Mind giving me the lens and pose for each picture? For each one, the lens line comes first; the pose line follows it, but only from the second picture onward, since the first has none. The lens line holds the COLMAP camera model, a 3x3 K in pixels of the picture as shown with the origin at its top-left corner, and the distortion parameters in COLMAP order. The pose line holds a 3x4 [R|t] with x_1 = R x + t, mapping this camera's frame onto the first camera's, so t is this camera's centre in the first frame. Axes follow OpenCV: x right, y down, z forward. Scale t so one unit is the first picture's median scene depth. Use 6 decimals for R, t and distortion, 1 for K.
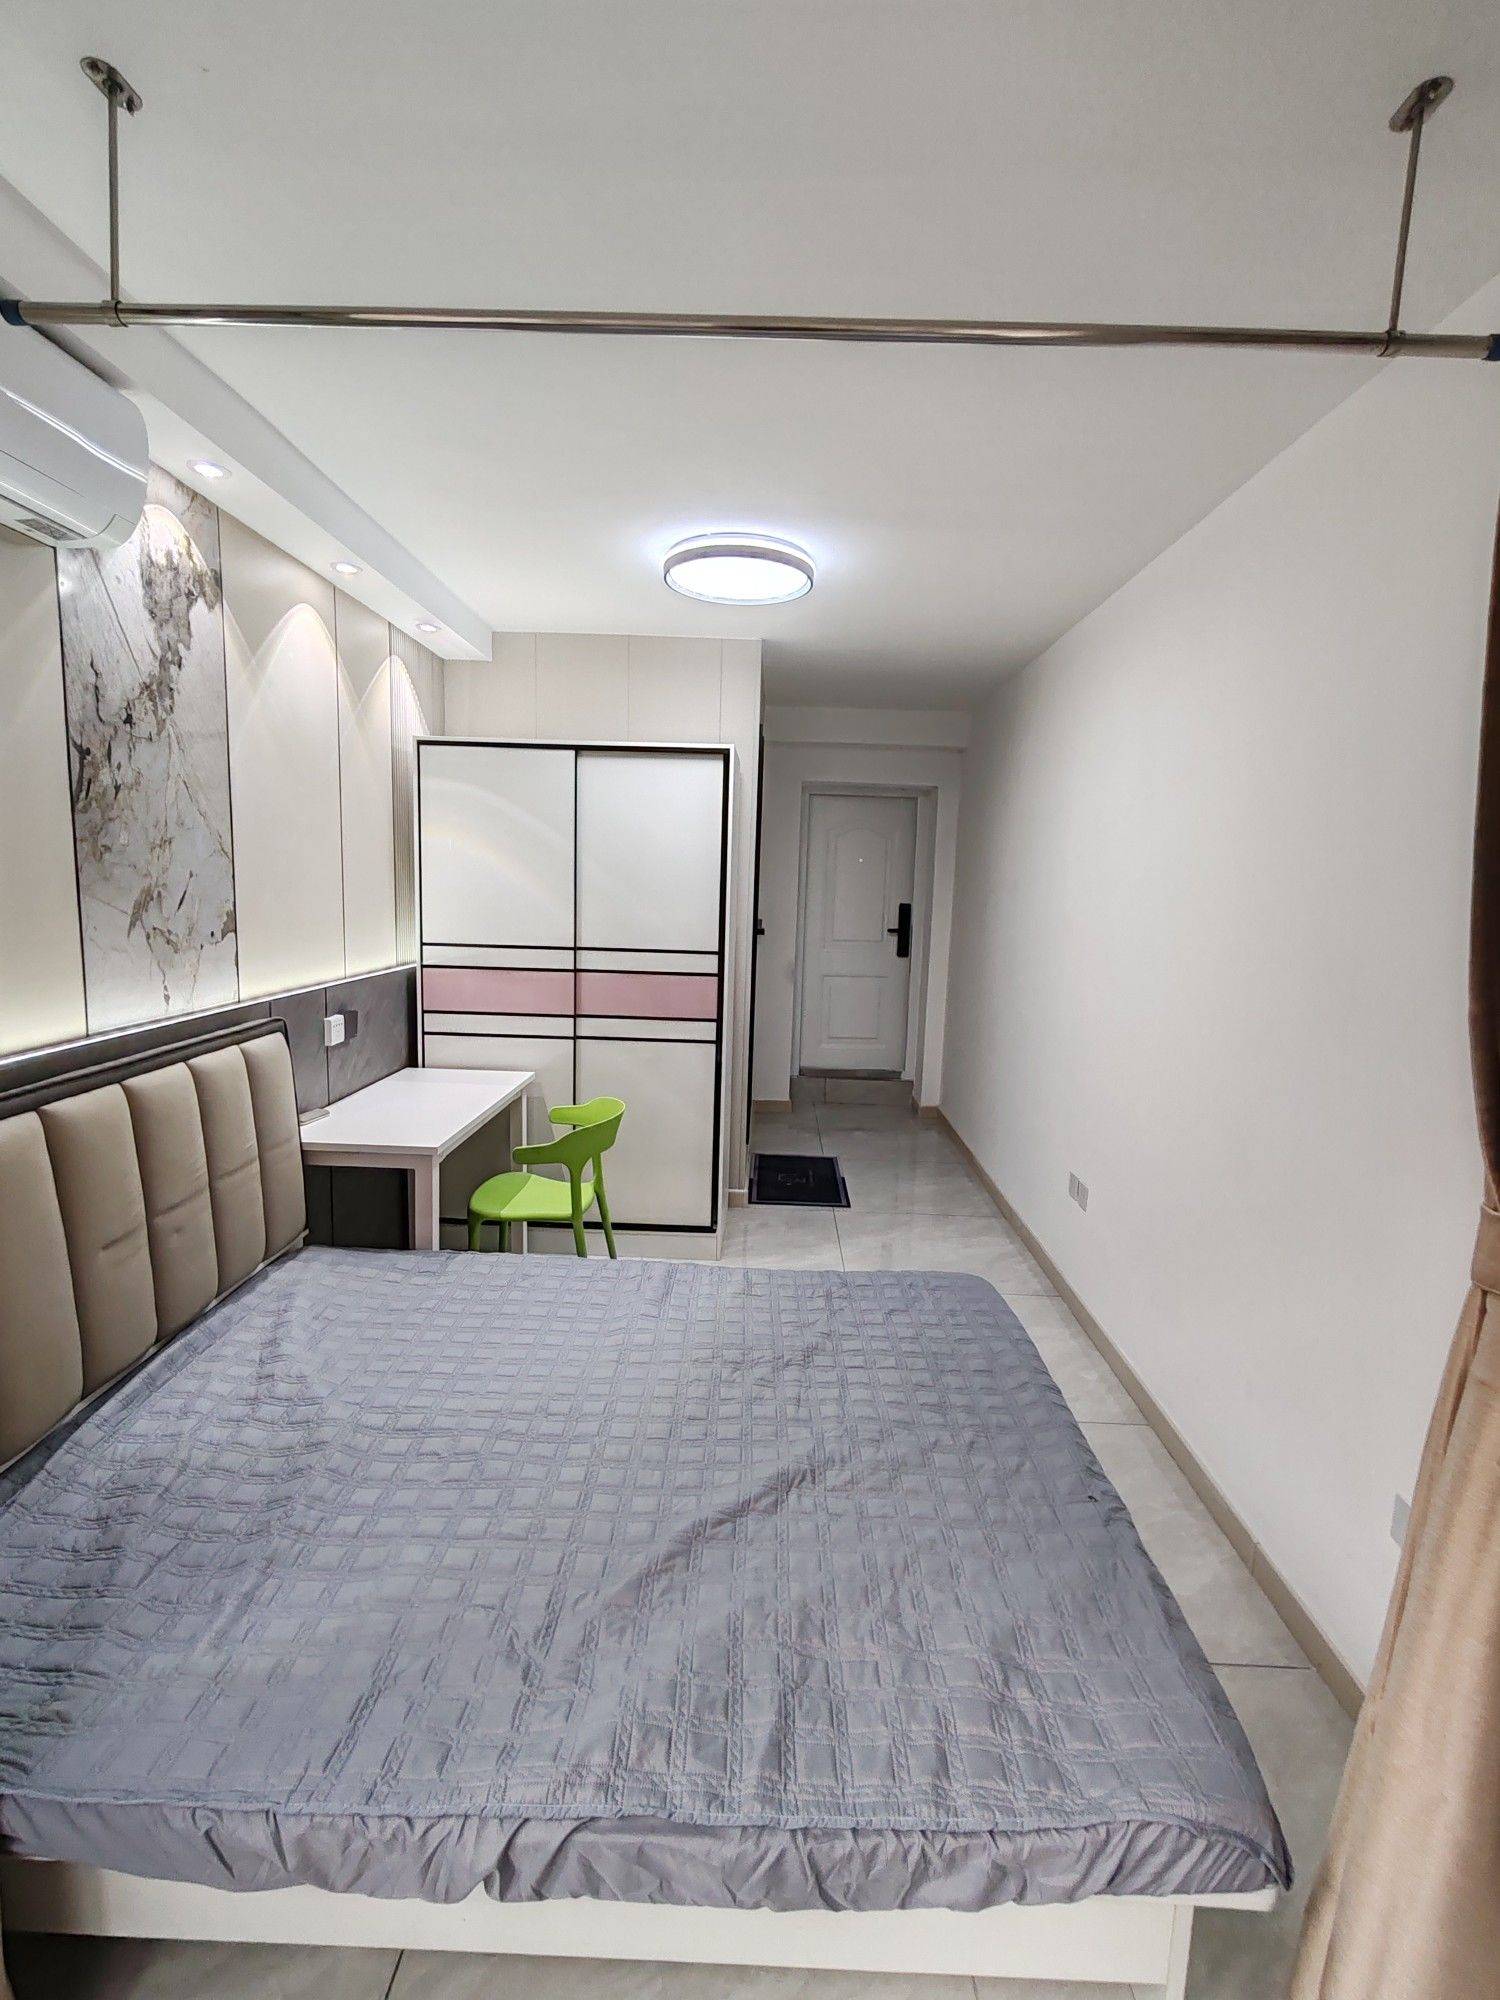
lens RADIAL K [[903.2, 0, 756.8], [0, 903.2, 992.0], [0, 0, 1]] dist [-0.000041, -0.000230]
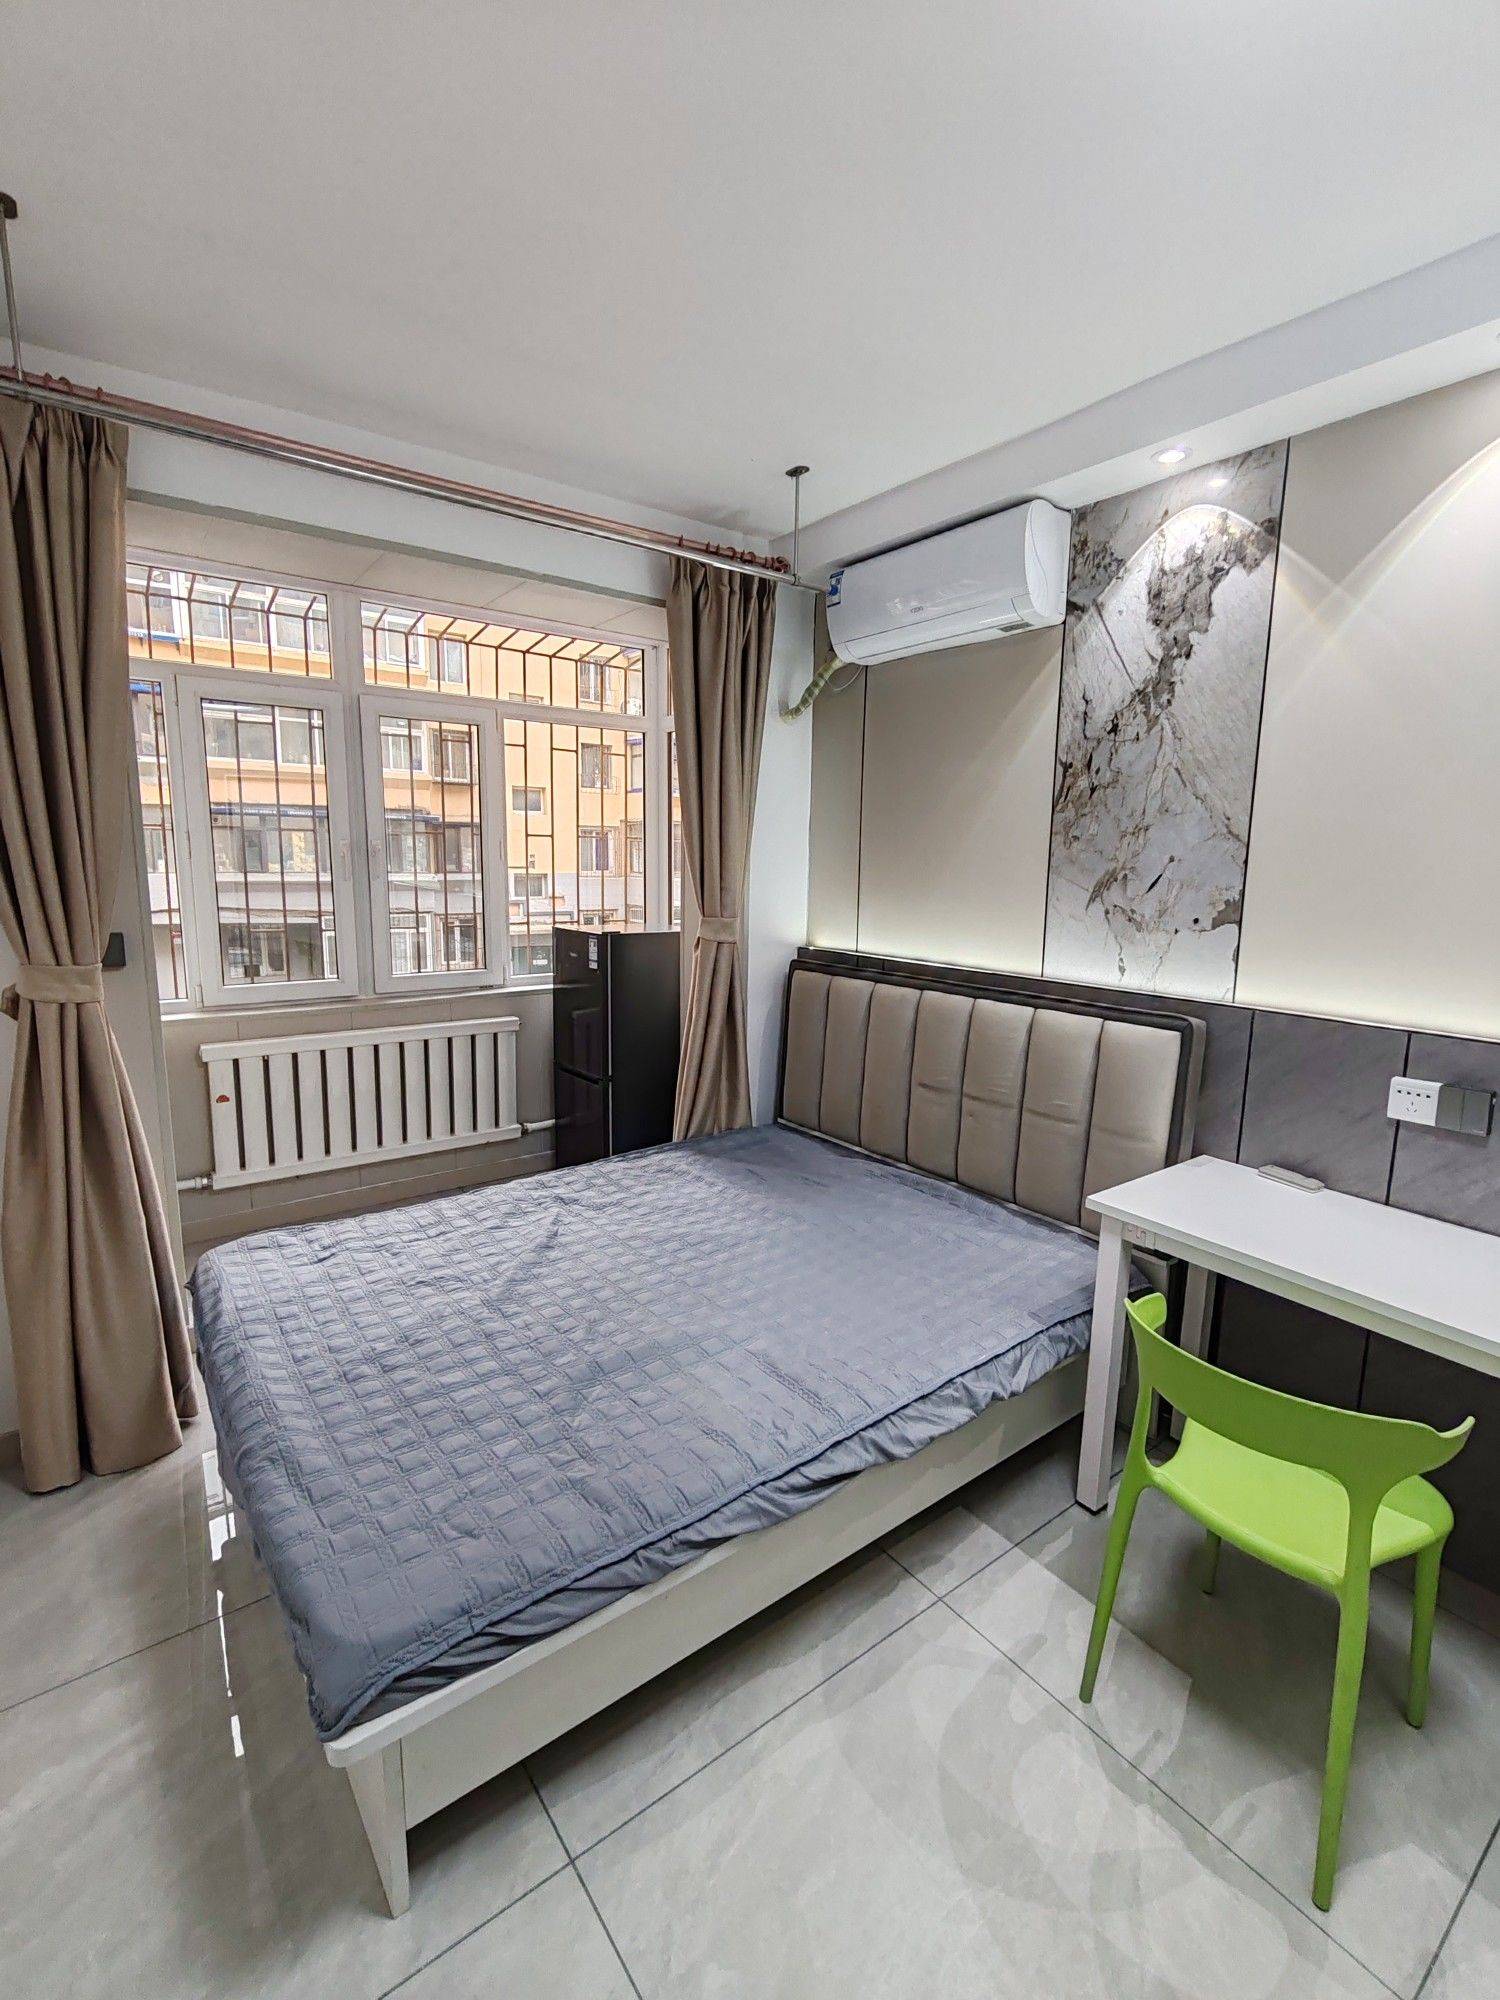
lens RADIAL K [[903.2, 0, 762.1], [0, 903.2, 999.2], [0, 0, 1]] dist [-0.000041, -0.000230]
pose [[-0.783224, 0.050948, -0.619649, 0.408586], [-0.119520, 0.965711, 0.230472, -0.167797], [0.610144, 0.254571, -0.750279, 1.625162]]
